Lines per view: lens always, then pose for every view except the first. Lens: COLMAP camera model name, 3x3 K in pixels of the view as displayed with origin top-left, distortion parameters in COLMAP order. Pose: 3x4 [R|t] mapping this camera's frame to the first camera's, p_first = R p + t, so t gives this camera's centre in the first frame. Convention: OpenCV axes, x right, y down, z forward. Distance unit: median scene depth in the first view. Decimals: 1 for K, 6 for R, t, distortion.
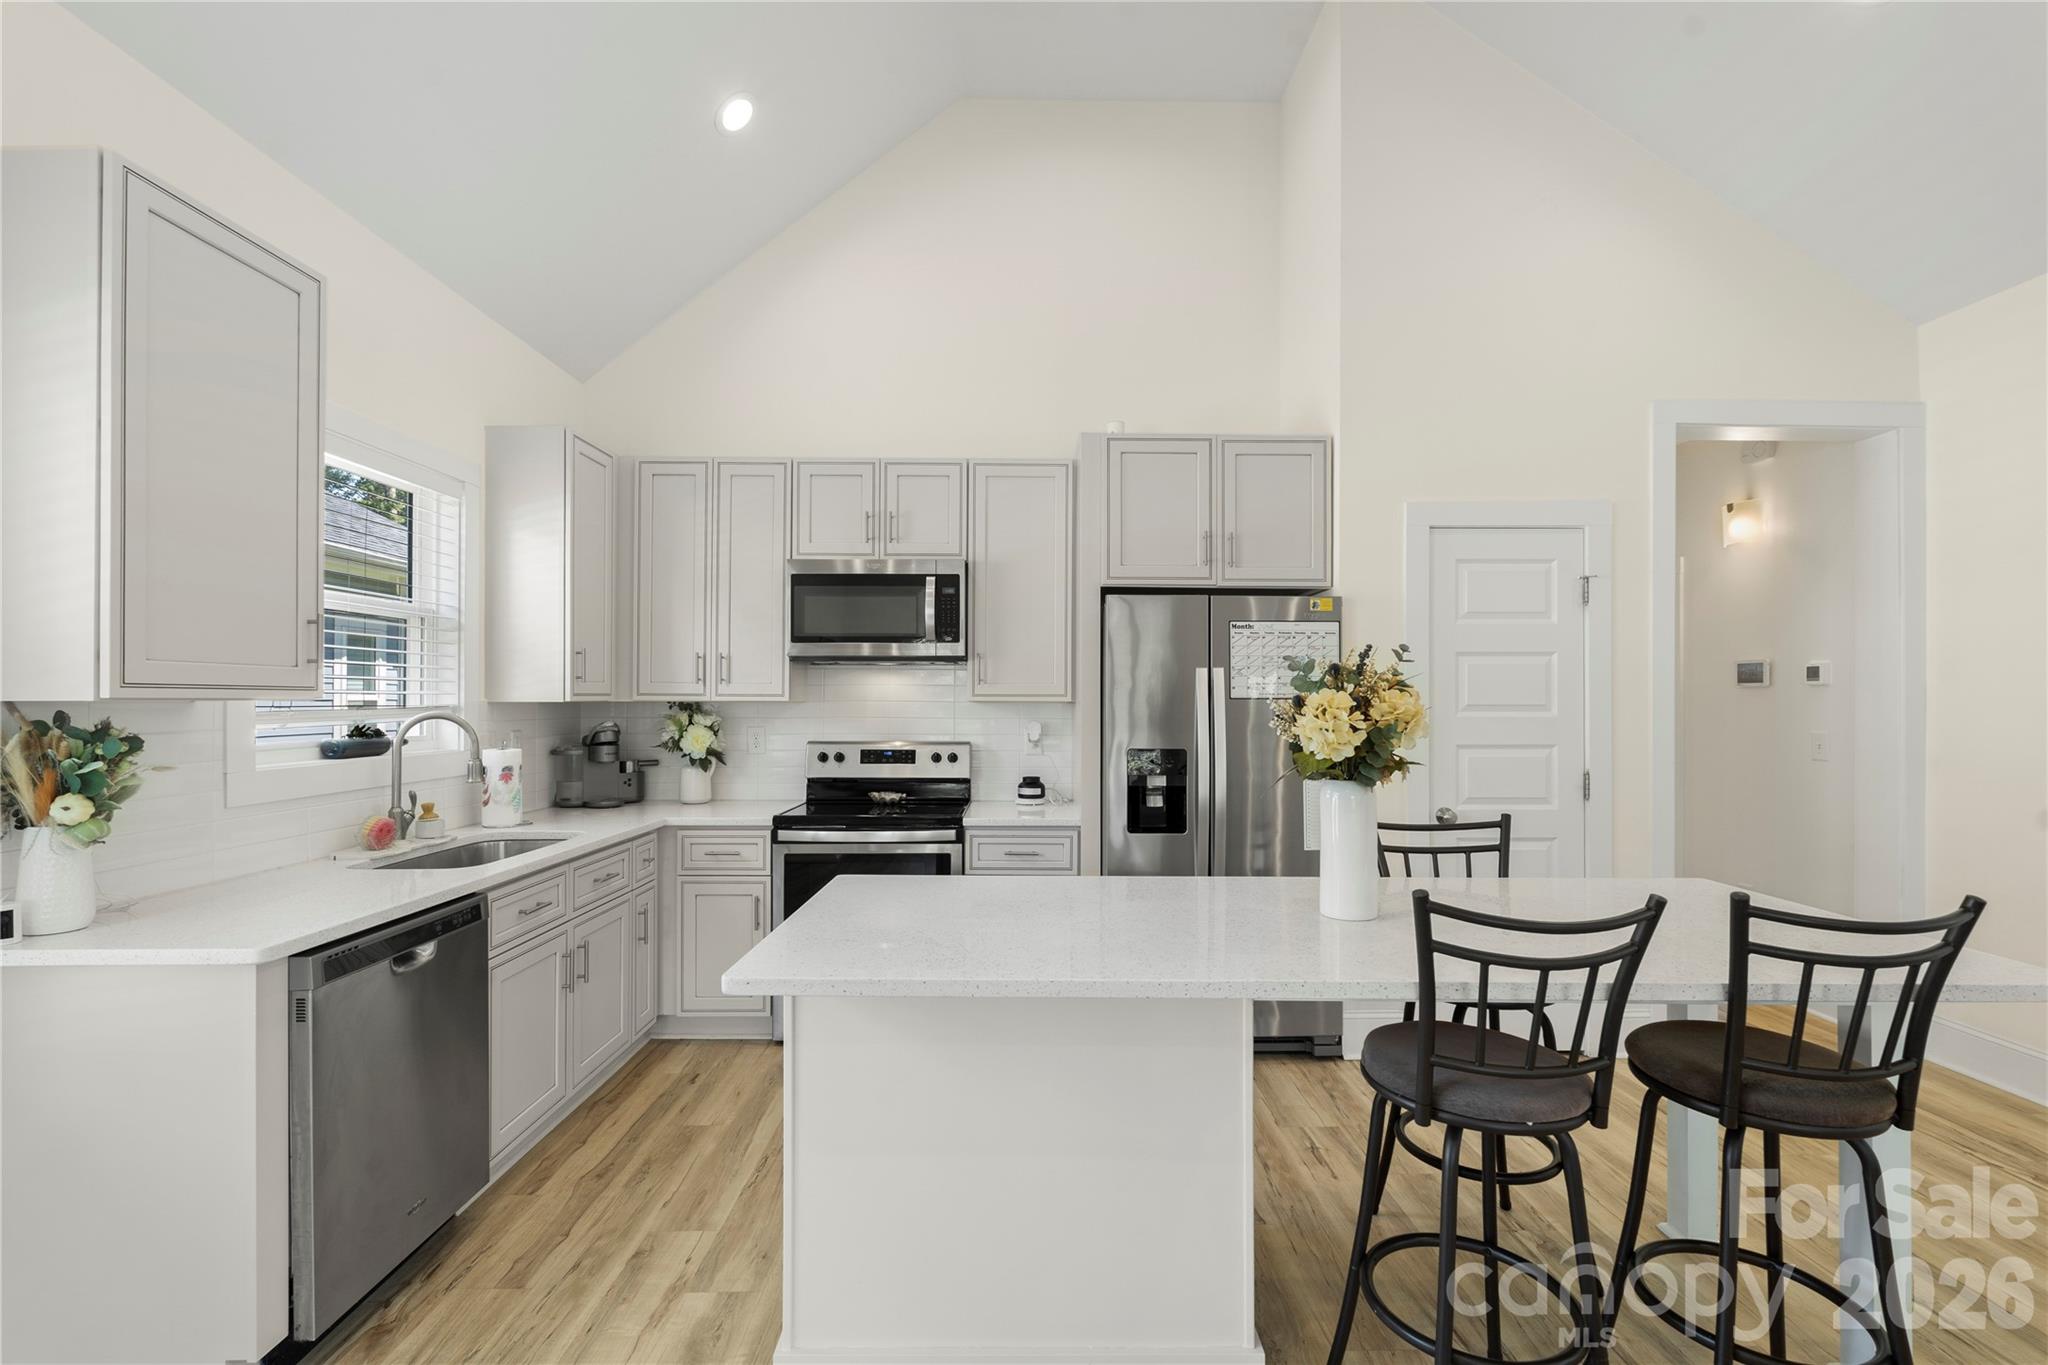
lens RADIAL K [[903.9, 0, 1033.2], [0, 903.9, 693.1], [0, 0, 1]] dist [-0.004965, 0.000330]
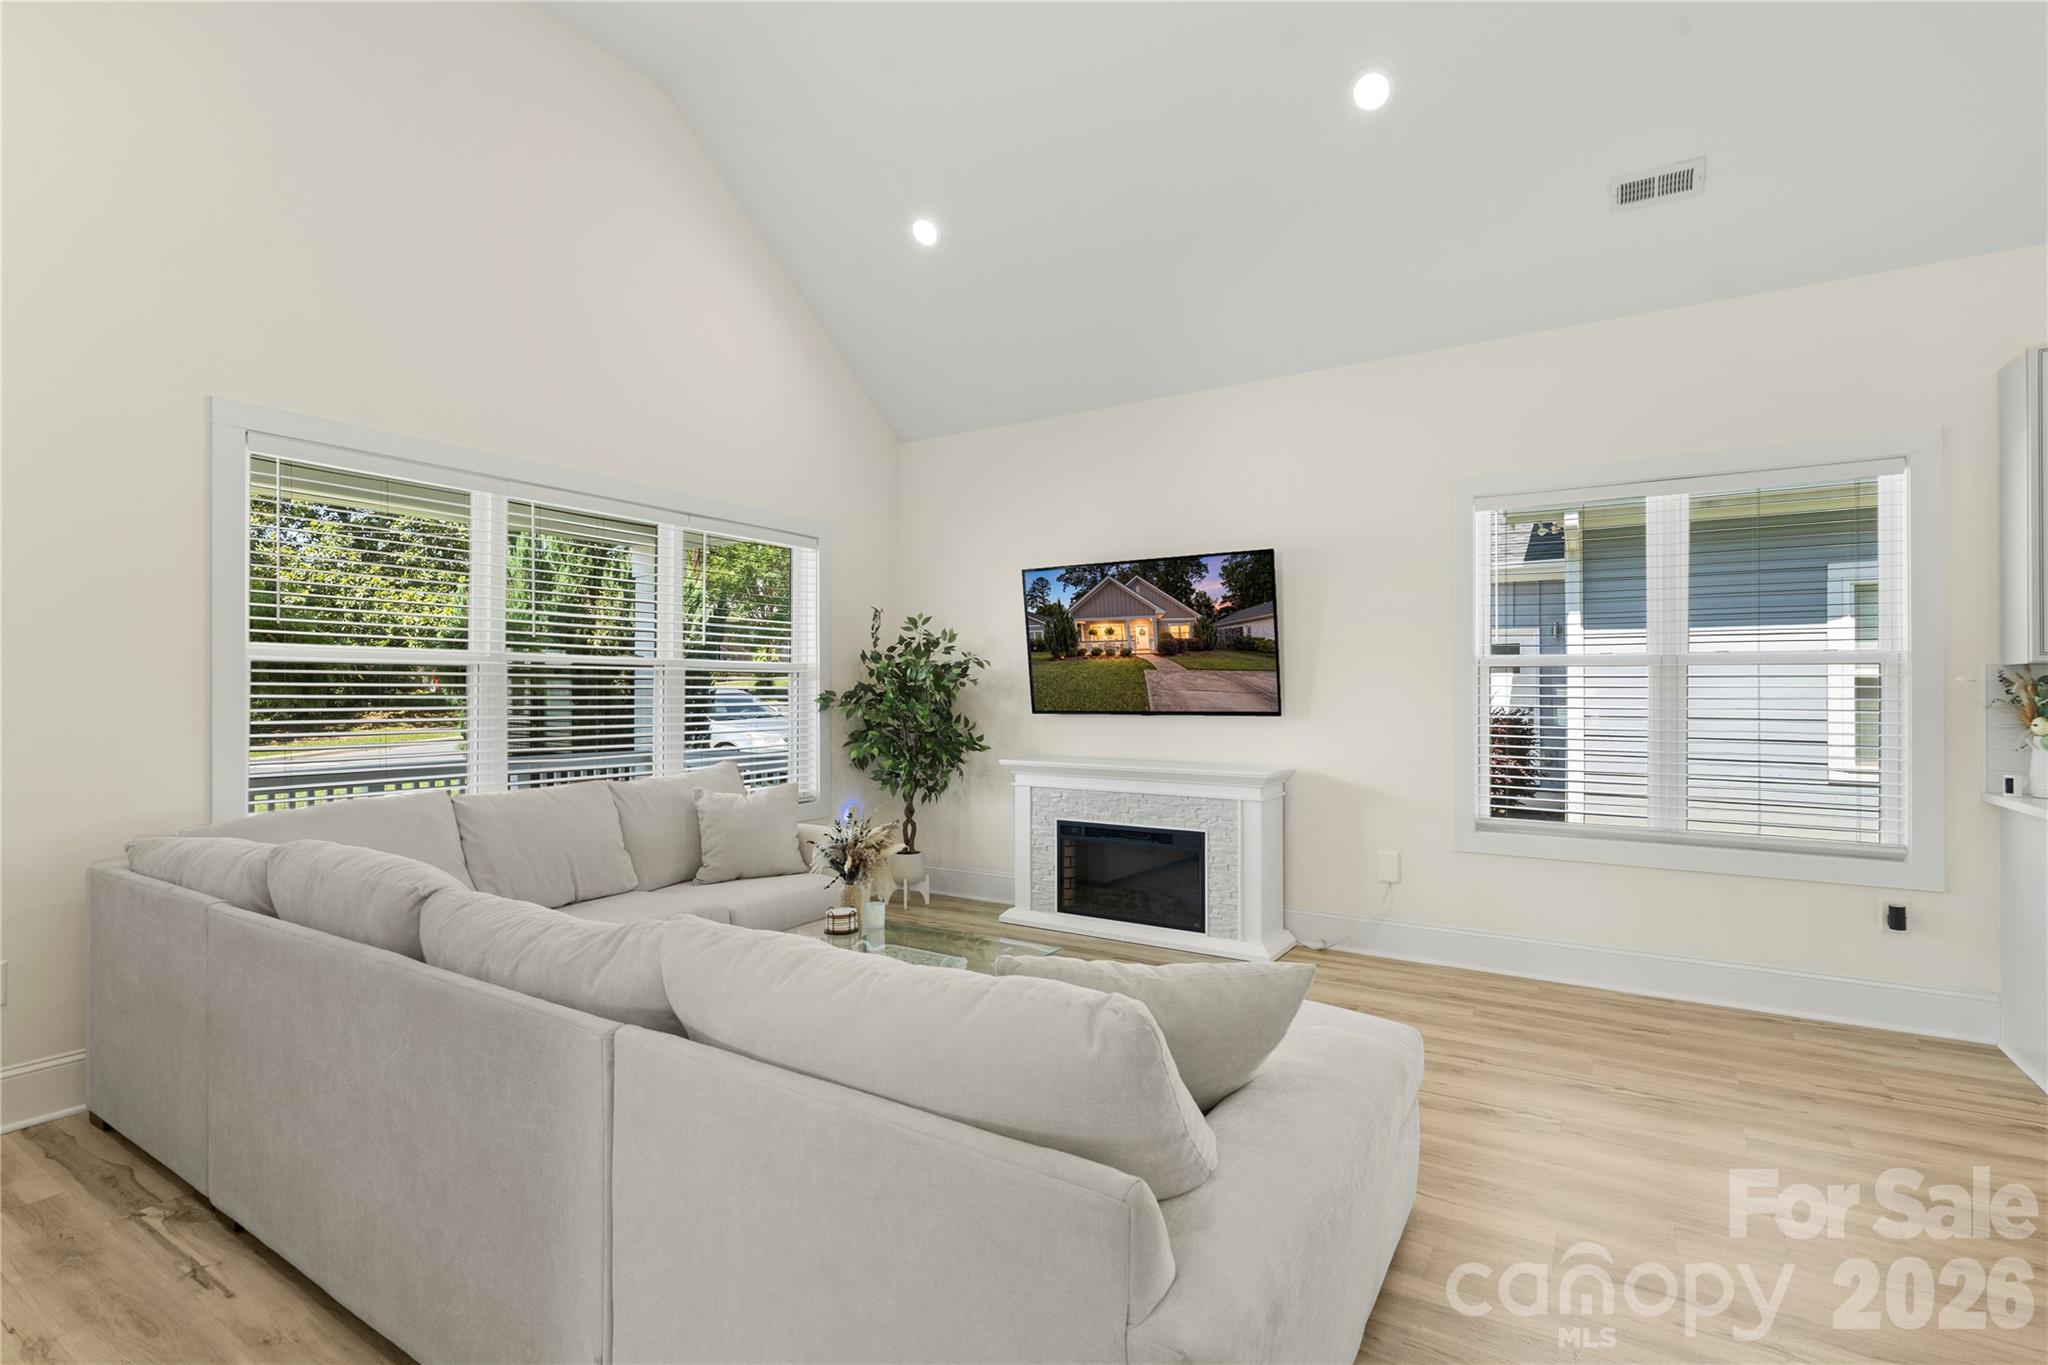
lens RADIAL K [[960.1, 0, 1029.4], [0, 960.1, 692.1], [0, 0, 1]] dist [0.000205, -0.001230]
pose [[-0.541084, -0.000249, -0.840968, 0.763641], [0.007363, 0.999960, -0.005033, 0.029071], [0.840936, -0.008916, -0.541061, 0.179535]]
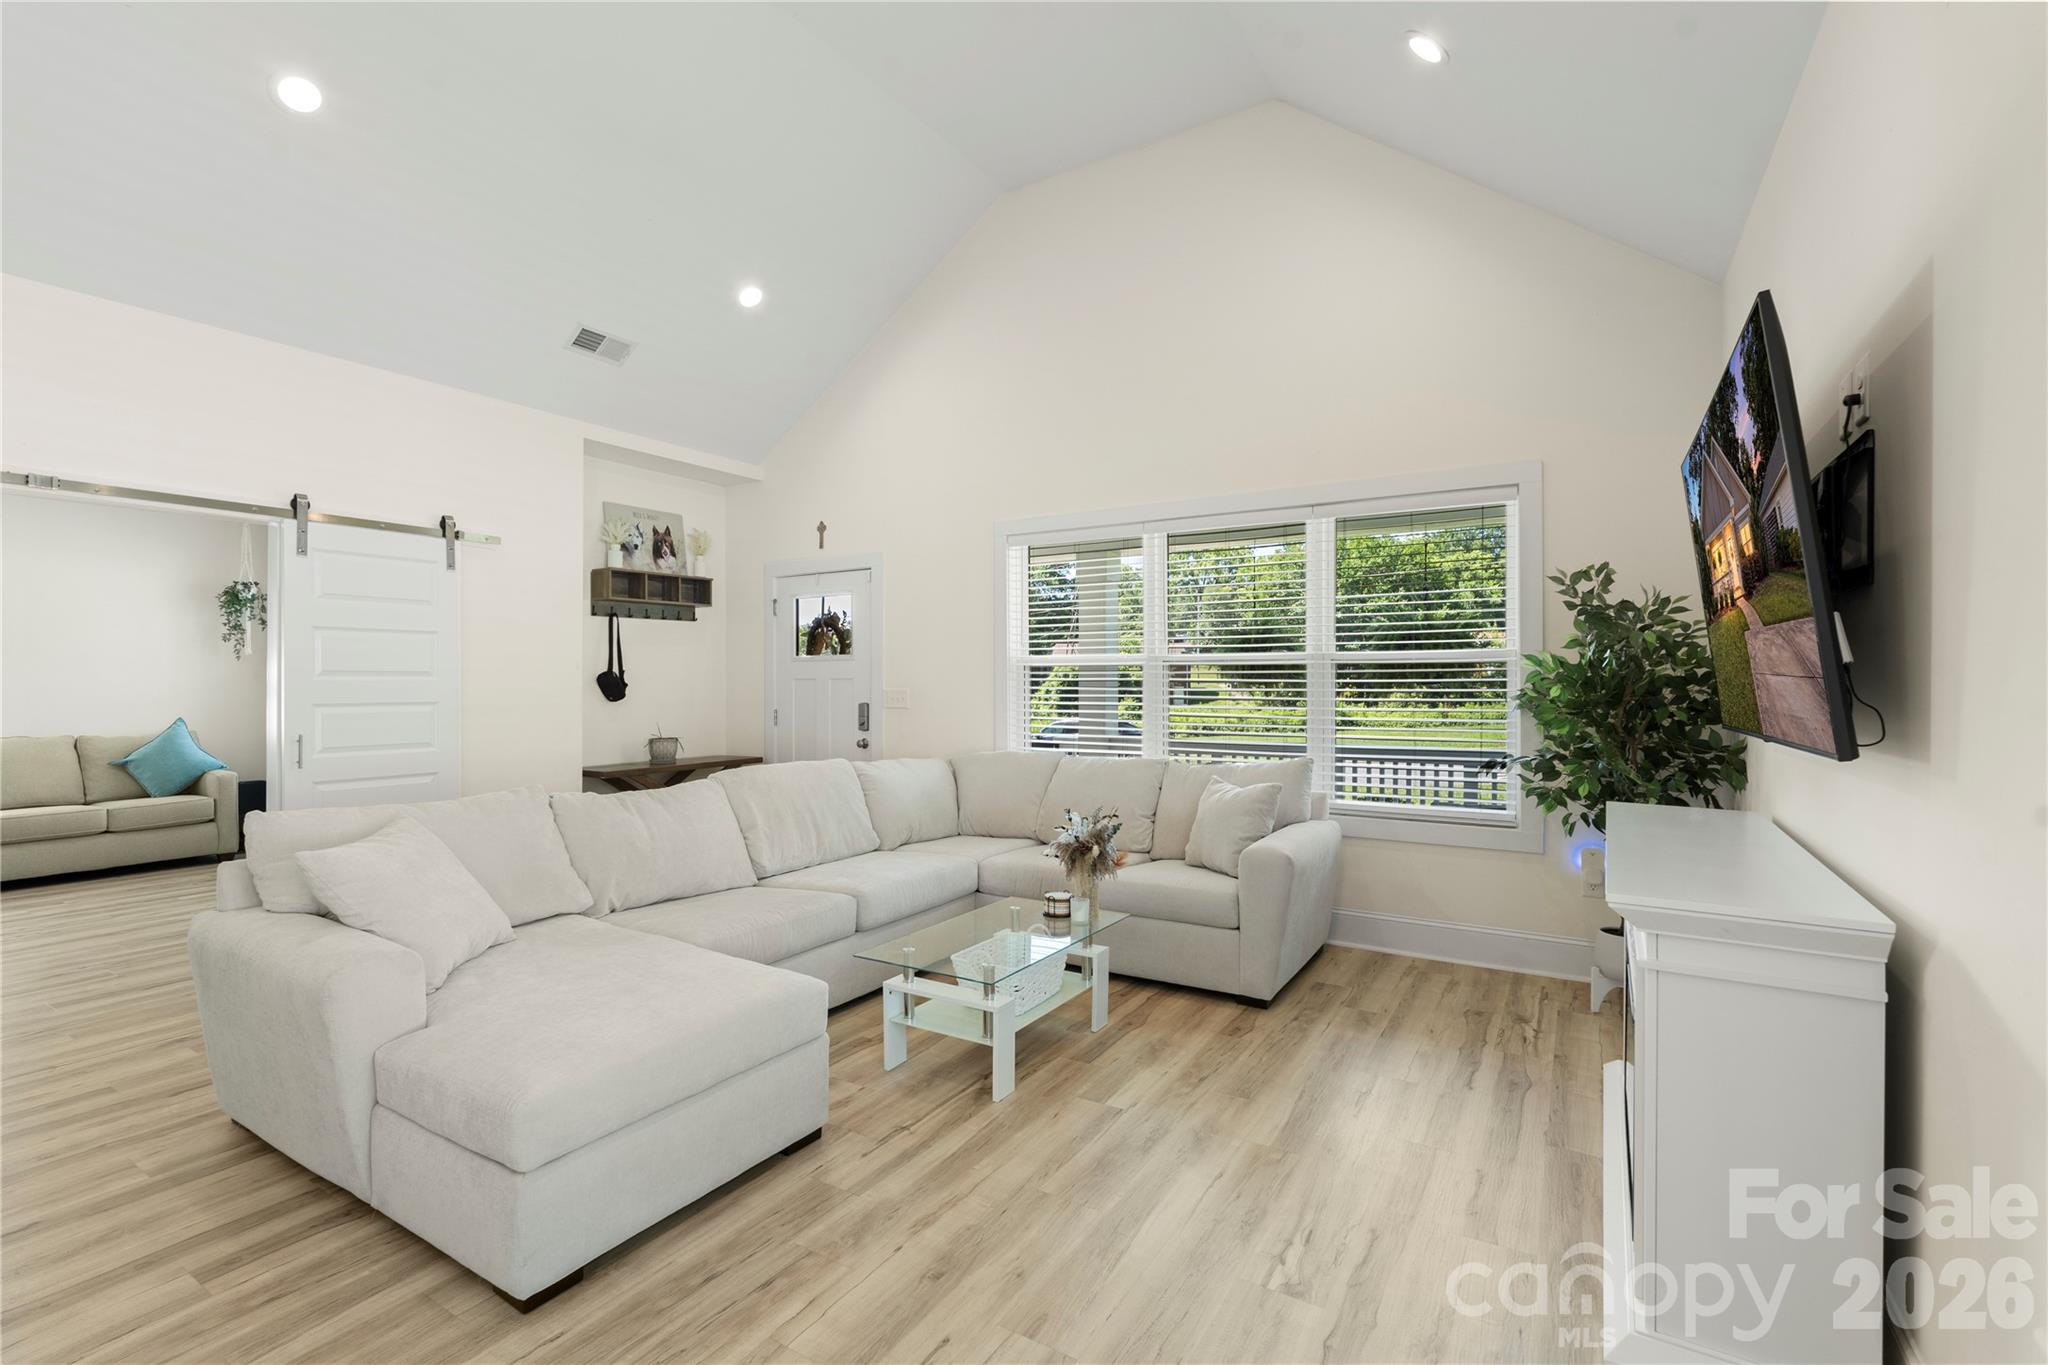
lens RADIAL K [[903.9, 0, 1030.2], [0, 903.9, 684.3], [0, 0, 1]] dist [-0.004965, 0.000330]
pose [[-0.840113, -0.001886, 0.542407, -0.451137], [-0.005452, 0.999973, -0.004967, 0.025282], [-0.542383, -0.007130, -0.840101, 0.316790]]
